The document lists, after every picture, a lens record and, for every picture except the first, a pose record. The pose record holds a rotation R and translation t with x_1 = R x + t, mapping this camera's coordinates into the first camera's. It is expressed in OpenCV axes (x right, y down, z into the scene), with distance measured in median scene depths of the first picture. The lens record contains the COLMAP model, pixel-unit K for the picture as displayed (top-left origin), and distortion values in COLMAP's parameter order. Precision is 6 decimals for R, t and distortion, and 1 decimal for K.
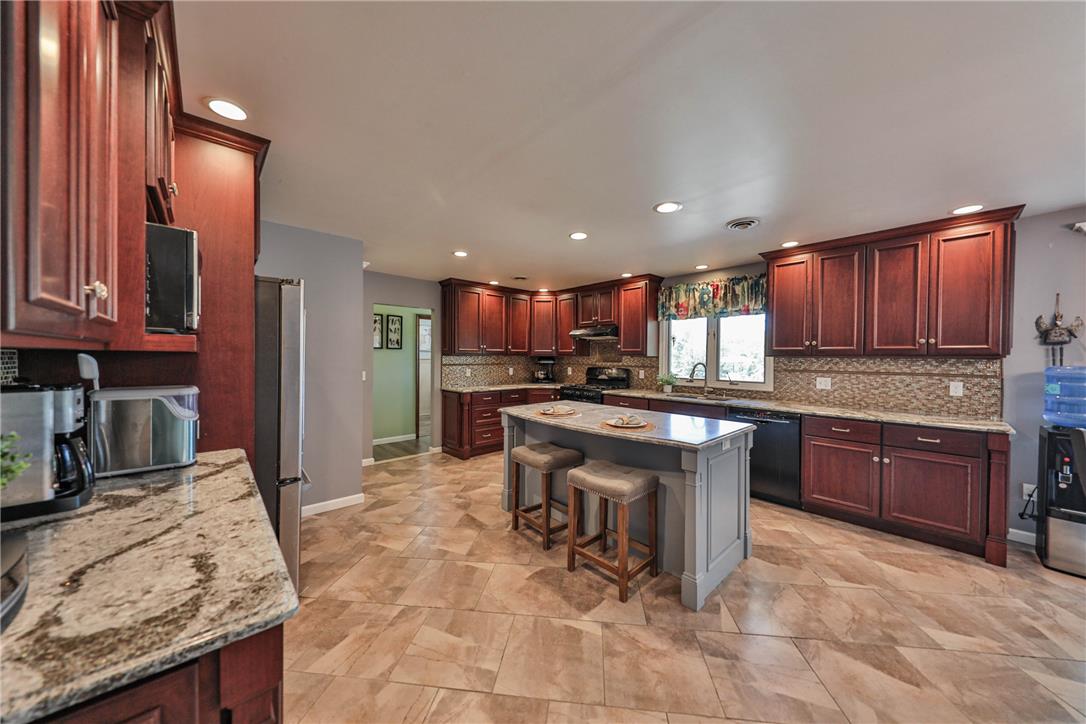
lens RADIAL K [[360.6, 0, 545.7], [0, 360.6, 359.1], [0, 0, 1]] dist [0.002003, -0.000060]
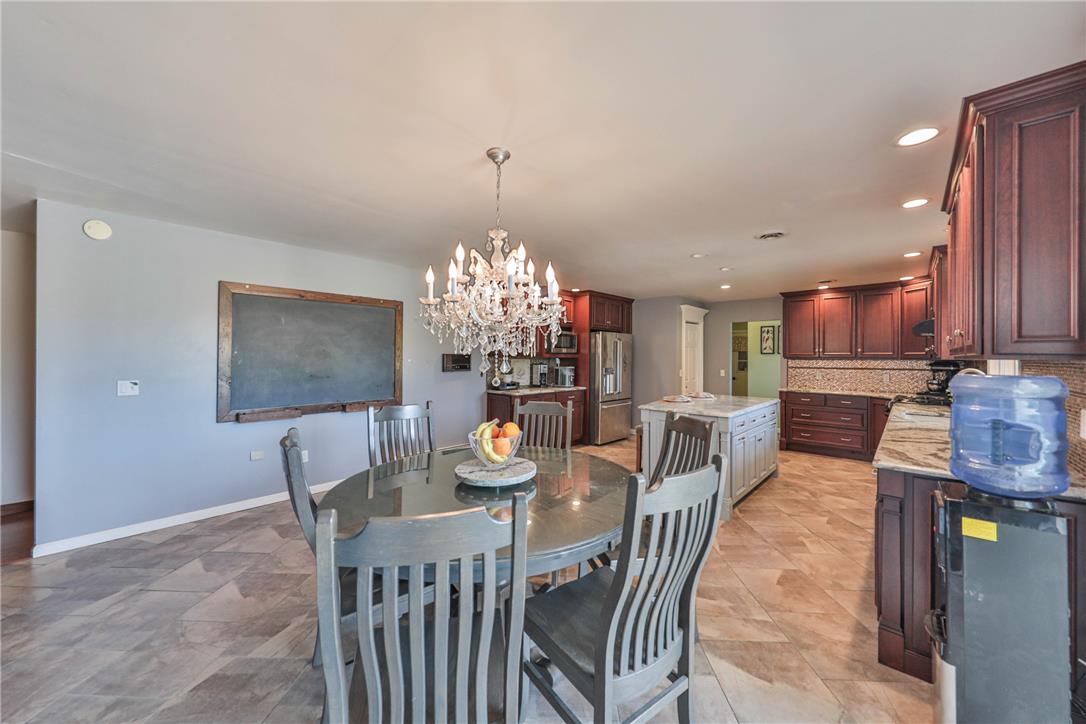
lens RADIAL K [[372.2, 0, 545.1], [0, 372.2, 354.9], [0, 0, 1]] dist [0.010081, -0.003002]
pose [[0.083885, -0.008509, -0.996439, 1.527565], [-0.012896, 0.999871, -0.009624, -0.003229], [0.996392, 0.013657, 0.083764, 0.224082]]
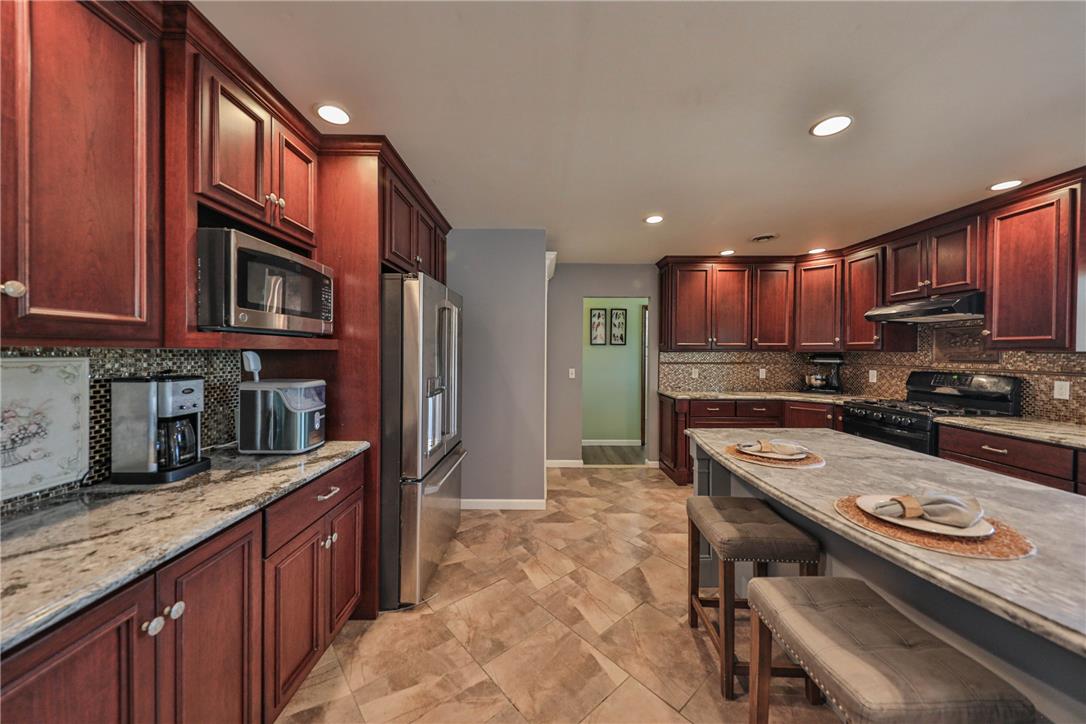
lens RADIAL K [[372.2, 0, 547.2], [0, 372.2, 354.9], [0, 0, 1]] dist [0.010081, -0.003002]
pose [[0.746292, 0.001829, -0.665616, 0.163014], [-0.003126, 0.999995, -0.000758, -0.002097], [0.665611, 0.002646, 0.746294, 0.341972]]
